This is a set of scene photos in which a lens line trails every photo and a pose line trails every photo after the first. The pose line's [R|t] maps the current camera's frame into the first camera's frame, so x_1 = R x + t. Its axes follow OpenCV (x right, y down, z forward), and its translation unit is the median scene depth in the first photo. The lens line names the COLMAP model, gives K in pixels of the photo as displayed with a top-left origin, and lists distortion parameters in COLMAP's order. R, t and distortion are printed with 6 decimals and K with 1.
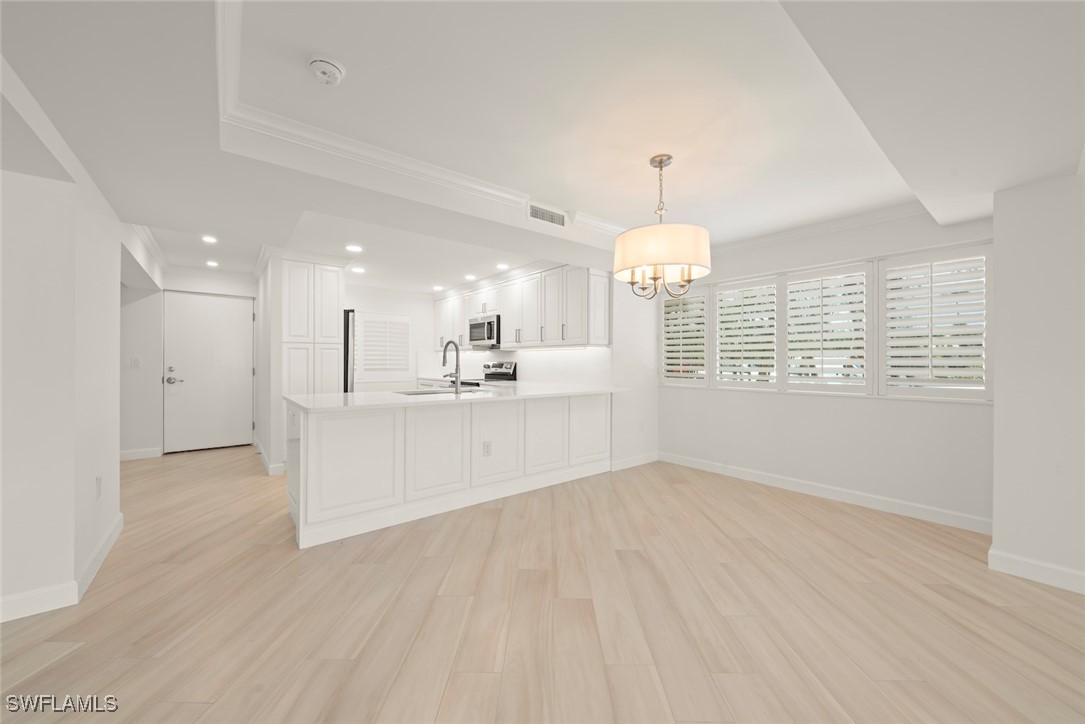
lens RADIAL K [[395.1, 0, 547.2], [0, 395.1, 360.6], [0, 0, 1]] dist [-0.000390, 0.000016]
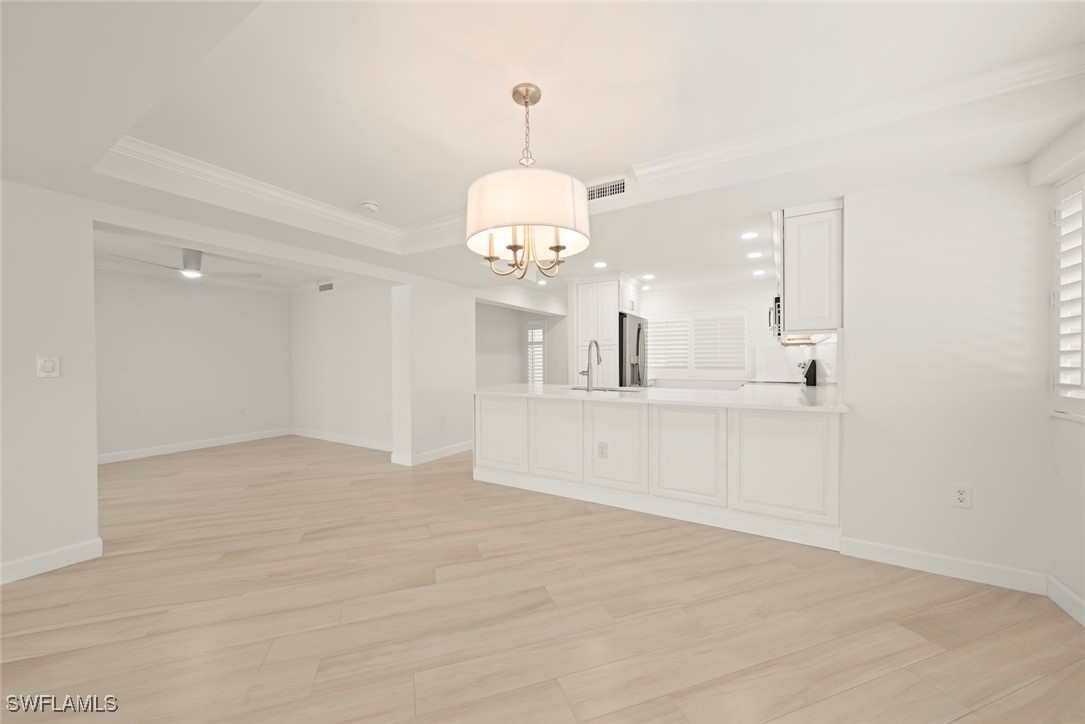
lens RADIAL K [[395.1, 0, 543.0], [0, 395.1, 363.2], [0, 0, 1]] dist [-0.000390, 0.000016]
pose [[0.340984, 0.001322, -0.940068, 0.721018], [0.011648, 0.999916, 0.005631, 0.002892], [0.939997, -0.012870, 0.340940, 0.544369]]
